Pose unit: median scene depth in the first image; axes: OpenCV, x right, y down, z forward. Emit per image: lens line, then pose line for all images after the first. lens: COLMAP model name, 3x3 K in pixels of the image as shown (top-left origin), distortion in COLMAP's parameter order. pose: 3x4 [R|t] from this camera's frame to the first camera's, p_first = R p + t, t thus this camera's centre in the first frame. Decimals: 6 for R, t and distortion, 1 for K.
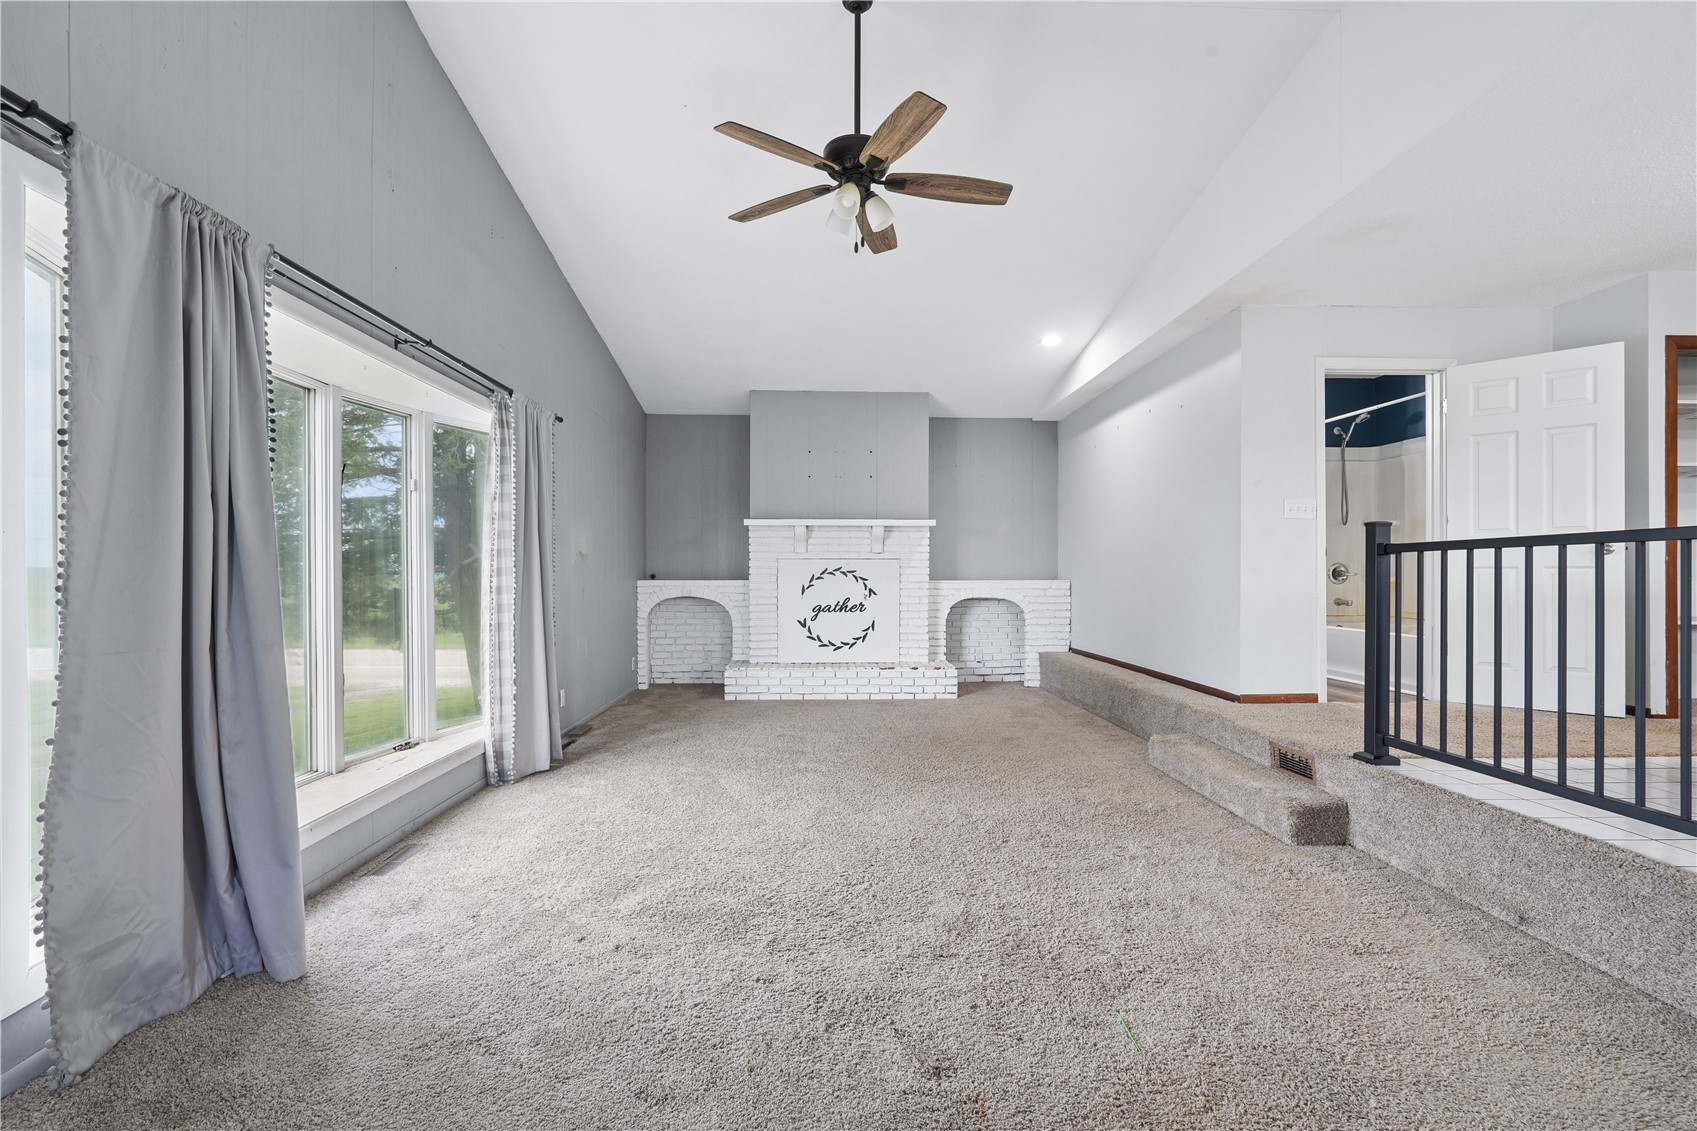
lens RADIAL K [[767.7, 0, 852.1], [0, 767.7, 572.3], [0, 0, 1]] dist [-0.001844, 0.001127]
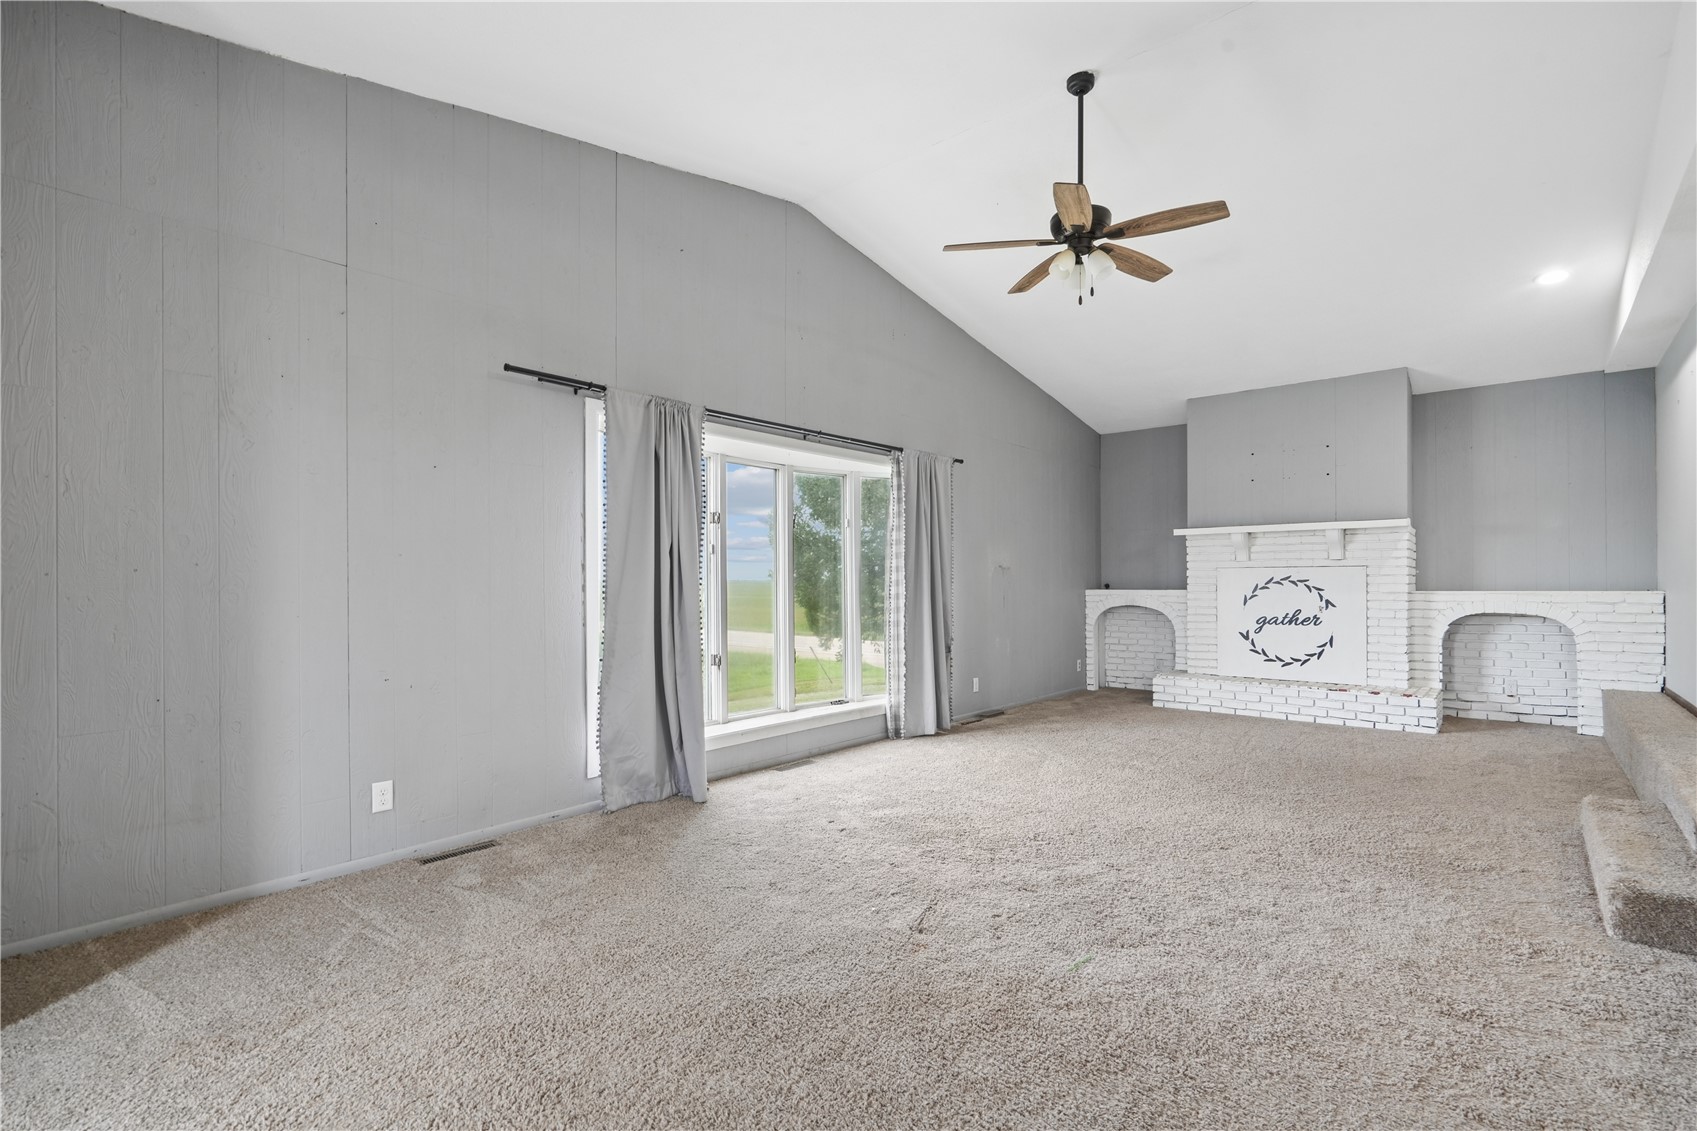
lens RADIAL K [[780.7, 0, 847.9], [0, 780.7, 581.0], [0, 0, 1]] dist [-0.004006, 0.000304]
pose [[0.727371, -0.004628, -0.686229, 0.255551], [0.004086, 0.999989, -0.002413, -0.000706], [0.686233, -0.001049, 0.727381, -0.040974]]
